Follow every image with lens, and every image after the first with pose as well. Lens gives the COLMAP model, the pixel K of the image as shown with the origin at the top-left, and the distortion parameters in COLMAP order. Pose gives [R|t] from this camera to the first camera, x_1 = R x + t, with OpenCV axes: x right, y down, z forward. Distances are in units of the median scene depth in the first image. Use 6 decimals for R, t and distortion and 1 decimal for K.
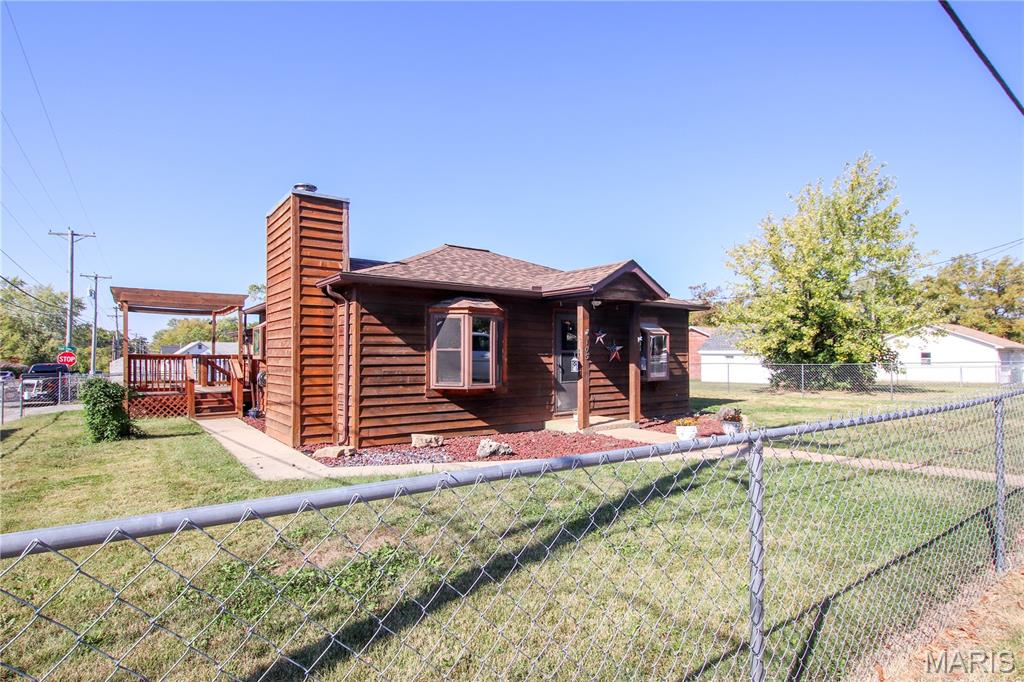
lens RADIAL K [[522.0, 0, 513.2], [0, 522.0, 341.0], [0, 0, 1]] dist [-0.003076, -0.000098]
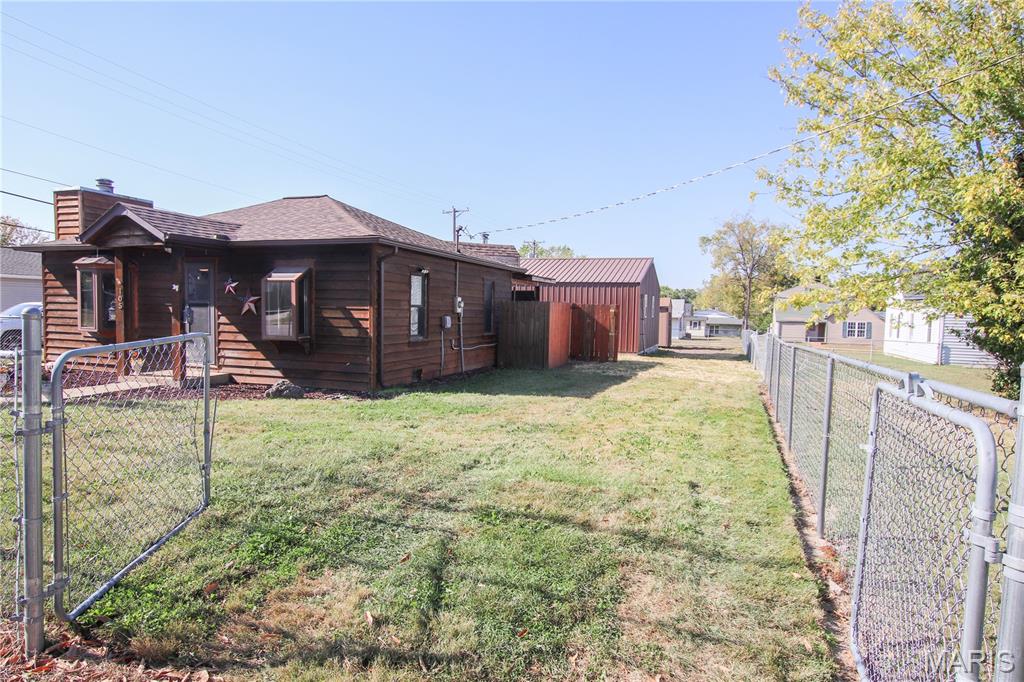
lens RADIAL K [[607.2, 0, 512.6], [0, 607.2, 344.3], [0, 0, 1]] dist [-0.007333, 0.000660]
pose [[0.568215, 0.059246, -0.820745, 1.573142], [0.002417, 0.997280, 0.073663, 0.020292], [0.822877, -0.043840, 0.566526, 0.982122]]
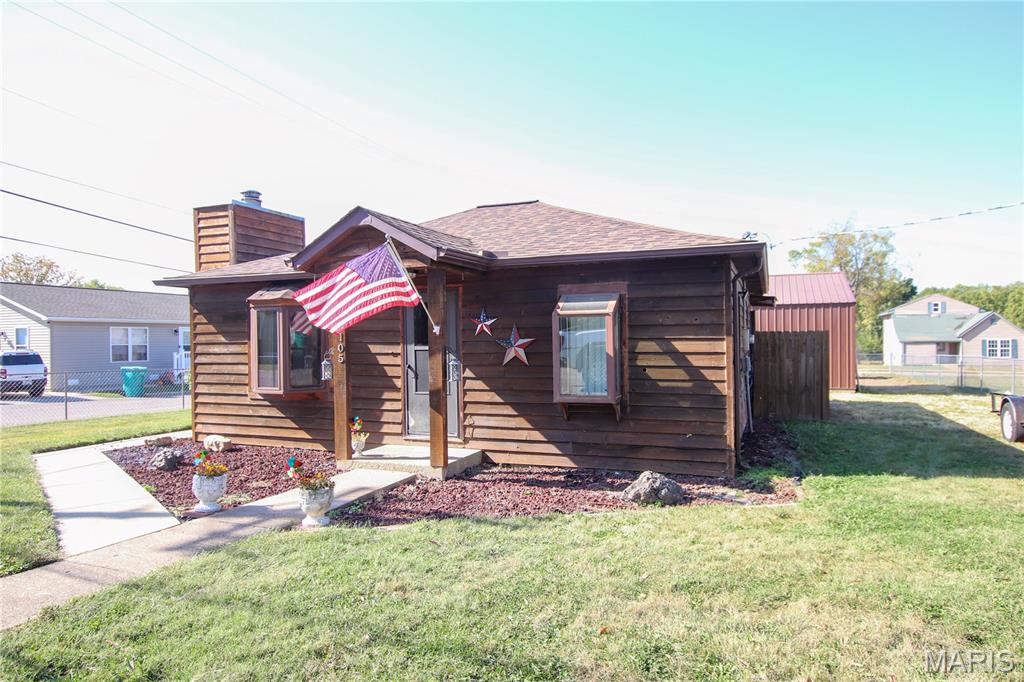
lens RADIAL K [[640.7, 0, 511.1], [0, 640.7, 343.6], [0, 0, 1]] dist [0.004461, 0.000704]
pose [[0.529357, 0.003464, -0.848392, 1.009577], [0.034896, 0.999057, 0.025852, -0.003666], [0.847681, -0.043290, 0.528737, 0.761238]]
